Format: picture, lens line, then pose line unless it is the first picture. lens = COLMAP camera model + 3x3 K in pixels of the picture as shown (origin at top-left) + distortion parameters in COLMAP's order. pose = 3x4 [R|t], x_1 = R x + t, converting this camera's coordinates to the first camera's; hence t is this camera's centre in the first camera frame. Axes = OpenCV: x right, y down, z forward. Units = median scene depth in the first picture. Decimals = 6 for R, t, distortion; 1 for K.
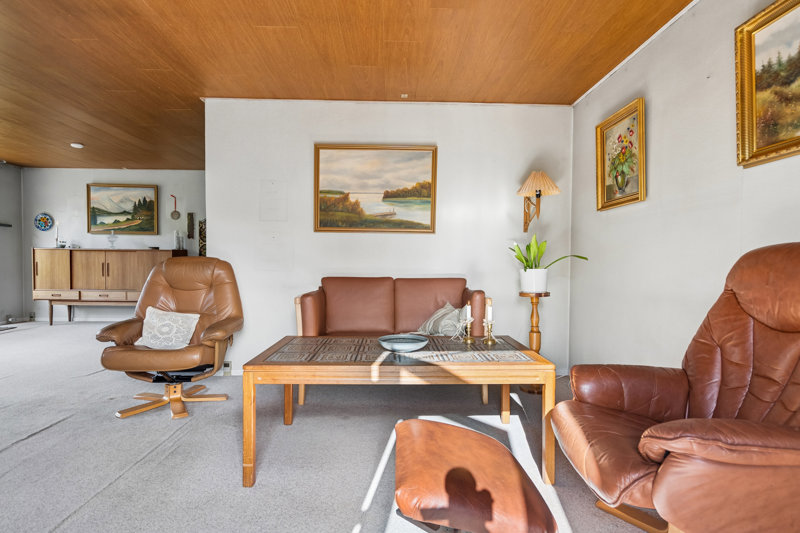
lens RADIAL K [[422.9, 0, 403.1], [0, 422.9, 266.1], [0, 0, 1]] dist [-0.002363, 0.000399]
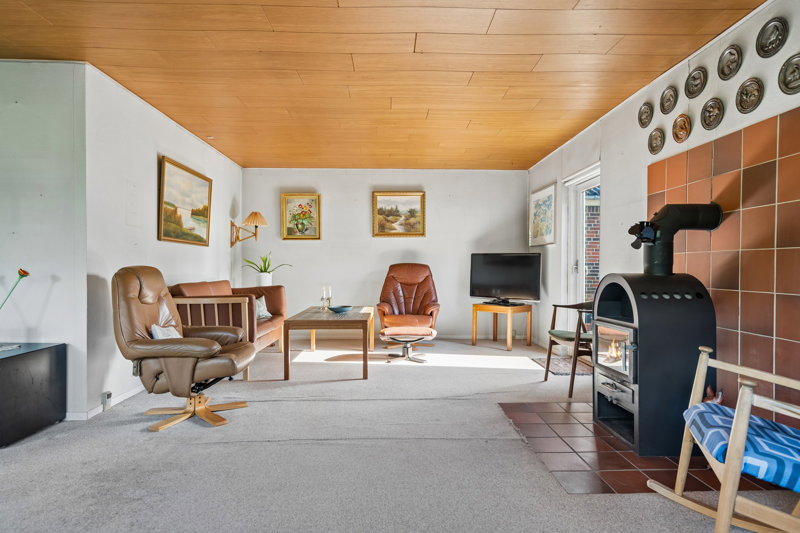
lens RADIAL K [[453.0, 0, 401.4], [0, 453.0, 267.3], [0, 0, 1]] dist [0.006920, 0.000995]
pose [[-0.003727, -0.009576, 0.999947, -0.739477], [0.007194, 0.999928, 0.009602, -0.012666], [-0.999967, 0.007230, -0.003657, 0.237340]]
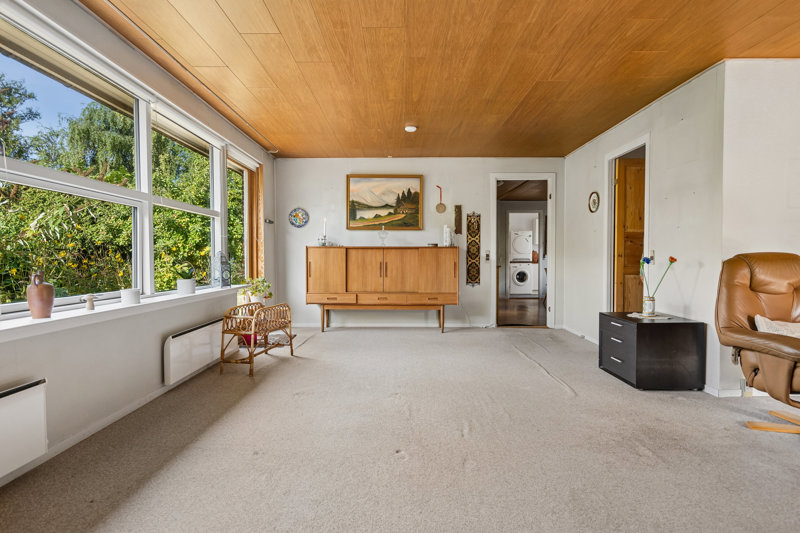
lens RADIAL K [[434.9, 0, 399.1], [0, 434.9, 266.6], [0, 0, 1]] dist [0.002507, 0.001232]
pose [[0.999432, -0.011138, -0.031808, -0.607219], [0.011431, 0.999894, 0.009054, -0.005670], [0.031703, -0.009412, 0.999453, 0.073207]]
